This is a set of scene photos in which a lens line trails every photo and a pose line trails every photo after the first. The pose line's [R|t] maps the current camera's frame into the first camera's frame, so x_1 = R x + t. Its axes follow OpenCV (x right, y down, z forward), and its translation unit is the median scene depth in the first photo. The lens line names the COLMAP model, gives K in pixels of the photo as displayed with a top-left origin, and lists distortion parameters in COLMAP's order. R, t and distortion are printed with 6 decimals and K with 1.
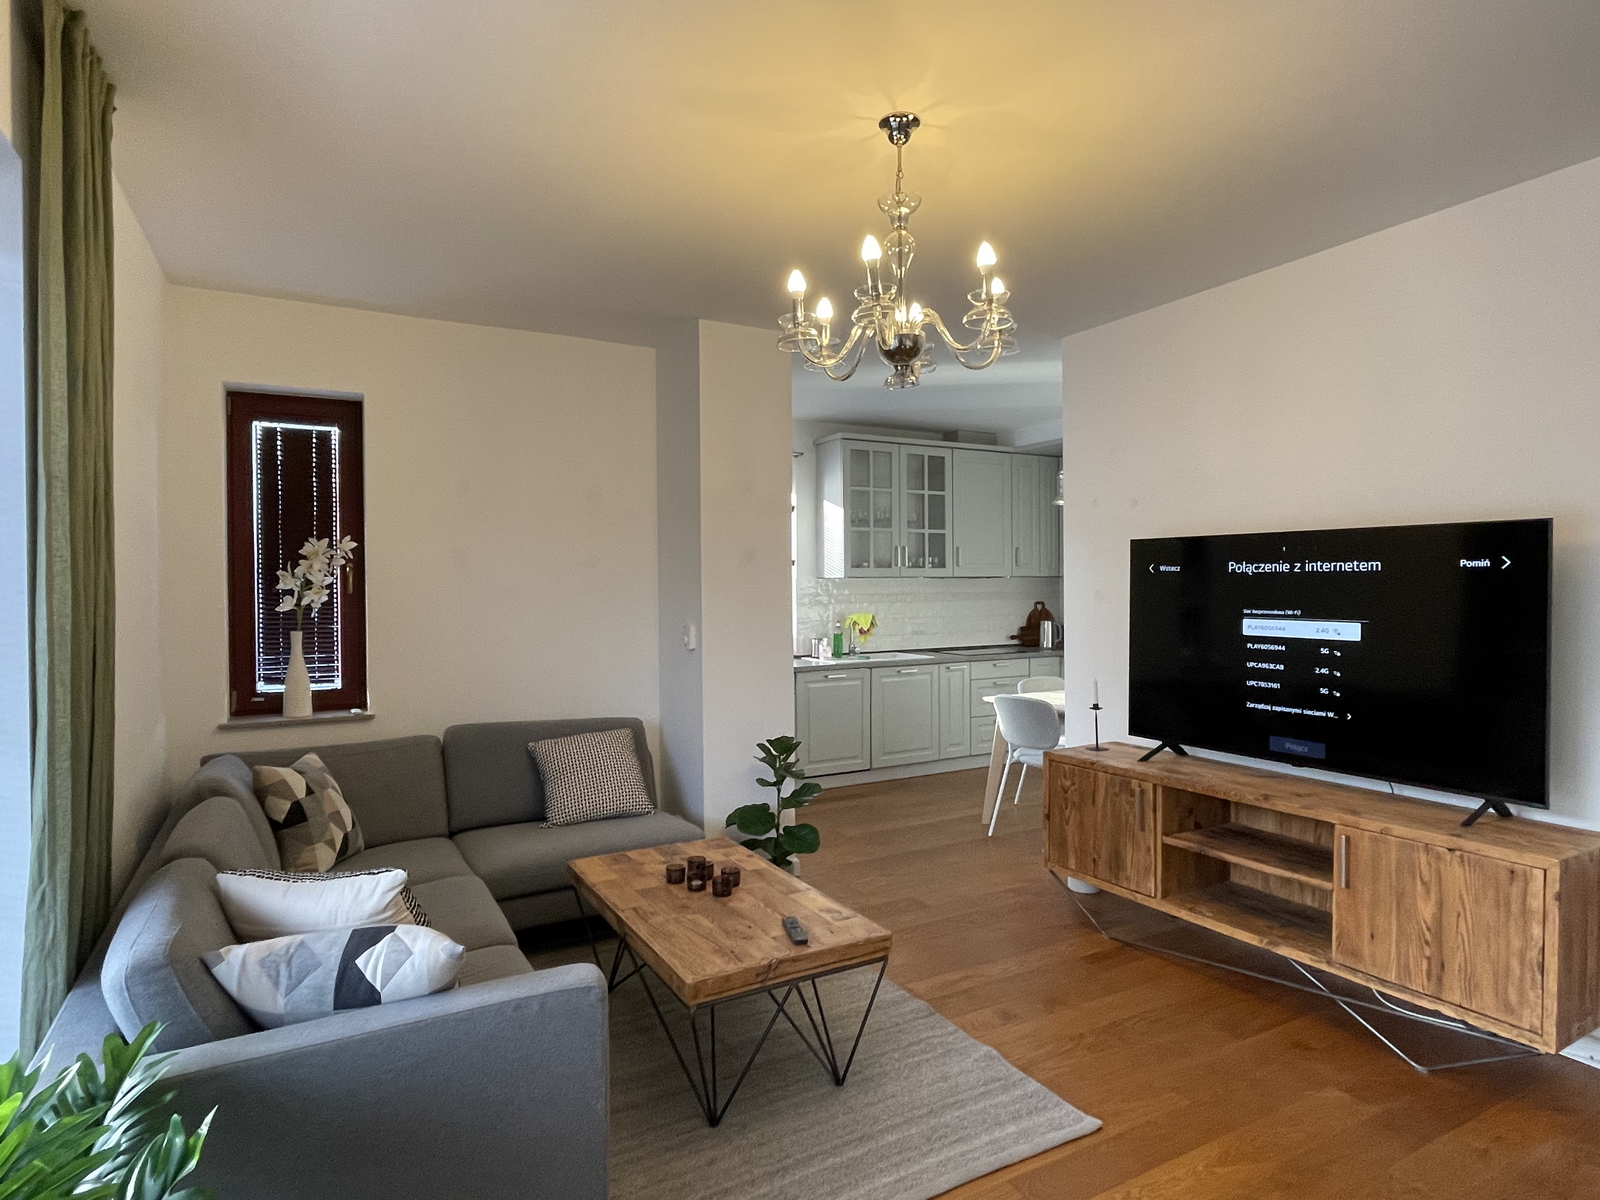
lens RADIAL K [[884.5, 0, 800.8], [0, 884.5, 593.2], [0, 0, 1]] dist [-0.003172, -0.000362]
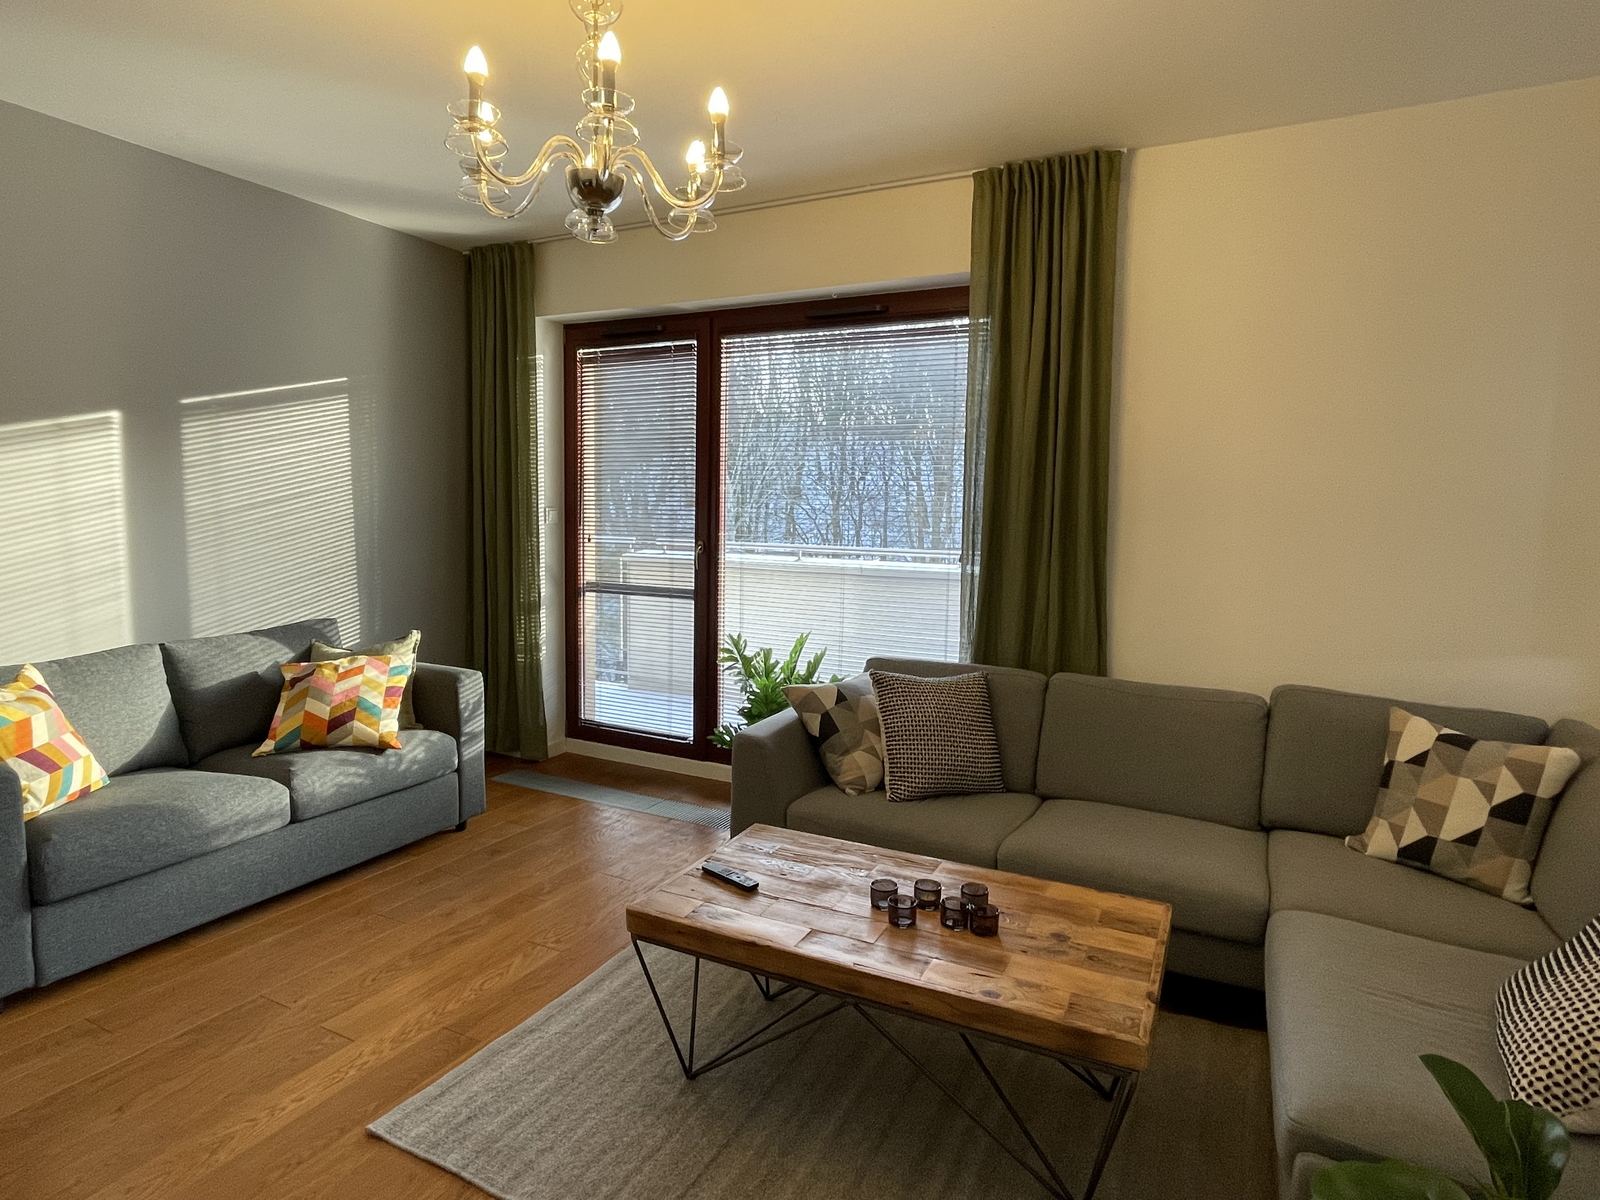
lens RADIAL K [[884.5, 0, 805.2], [0, 884.5, 595.9], [0, 0, 1]] dist [-0.003172, -0.000362]
pose [[-0.825929, 0.048368, -0.561696, 0.313260], [-0.011684, 0.994630, 0.102828, 0.007911], [0.563653, 0.091492, -0.820929, 1.324789]]
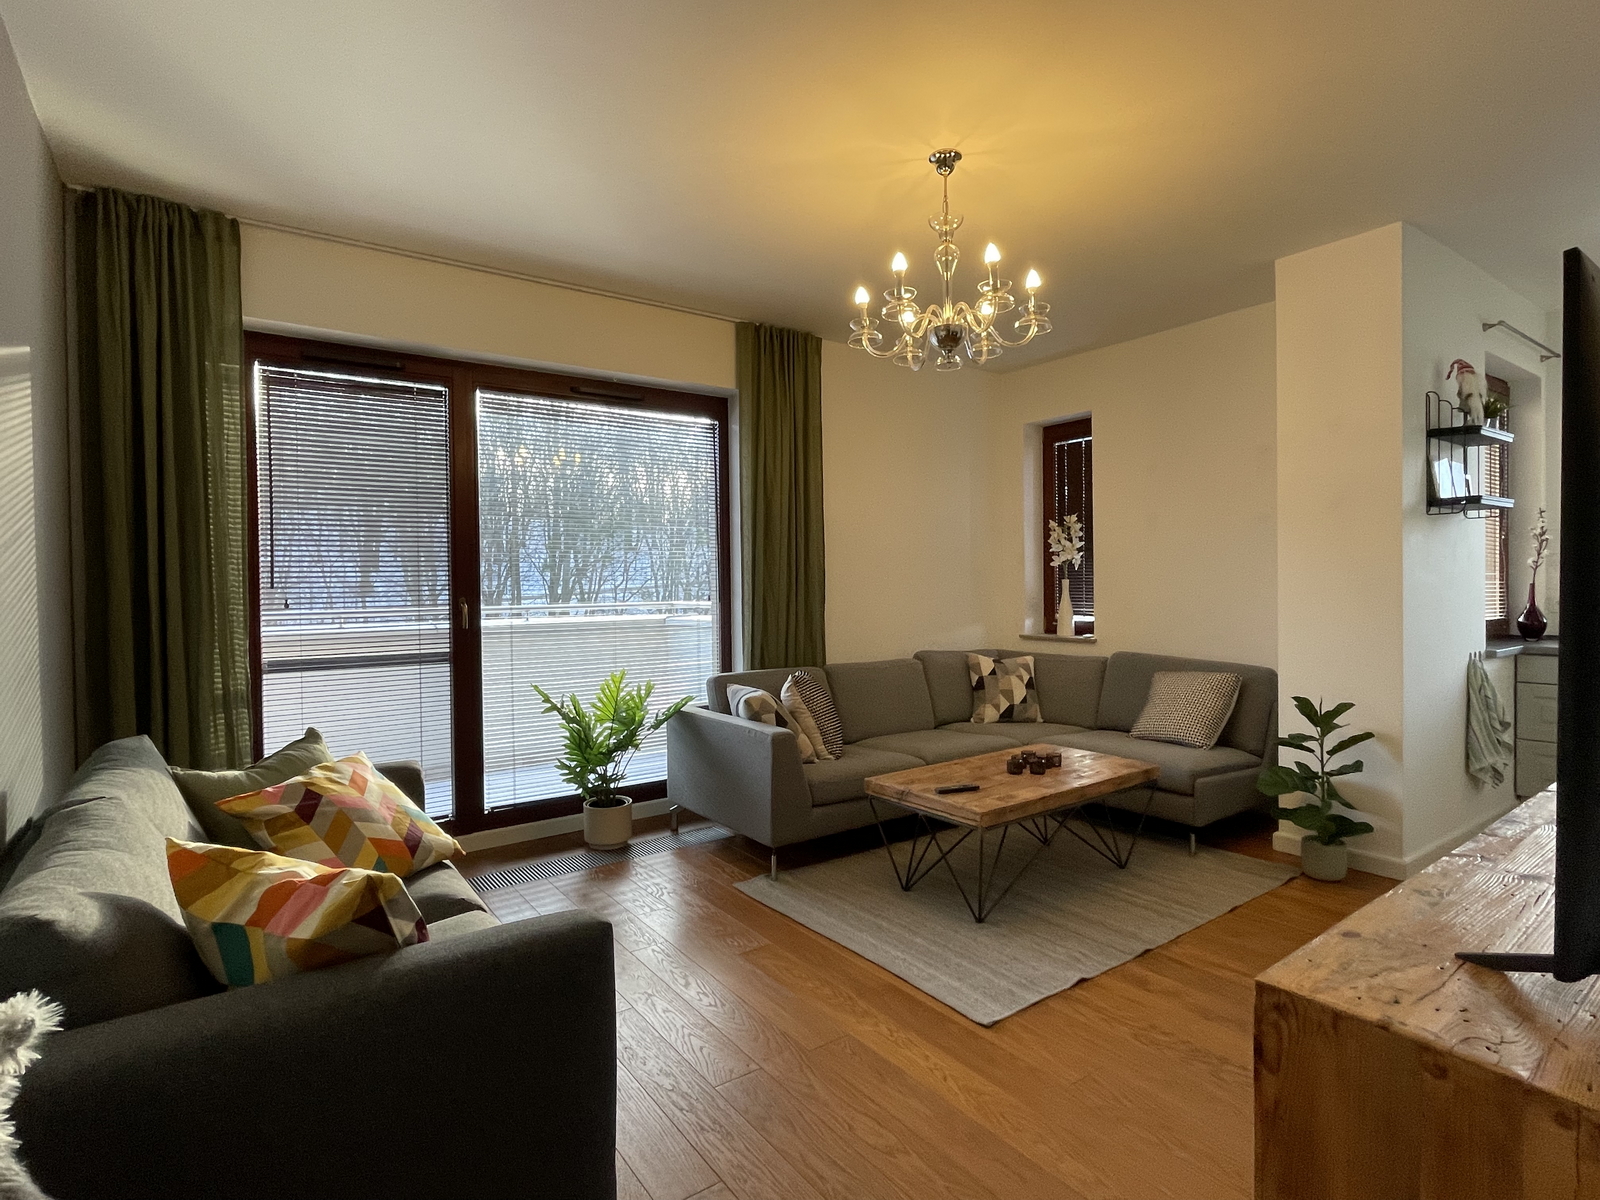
lens RADIAL K [[806.1, 0, 803.4], [0, 806.1, 599.8], [0, 0, 1]] dist [0.005409, 0.000544]
pose [[0.129337, 0.034781, -0.990991, 0.891672], [0.009999, 0.999288, 0.036377, 0.028543], [0.991550, -0.014614, 0.128897, 0.458647]]
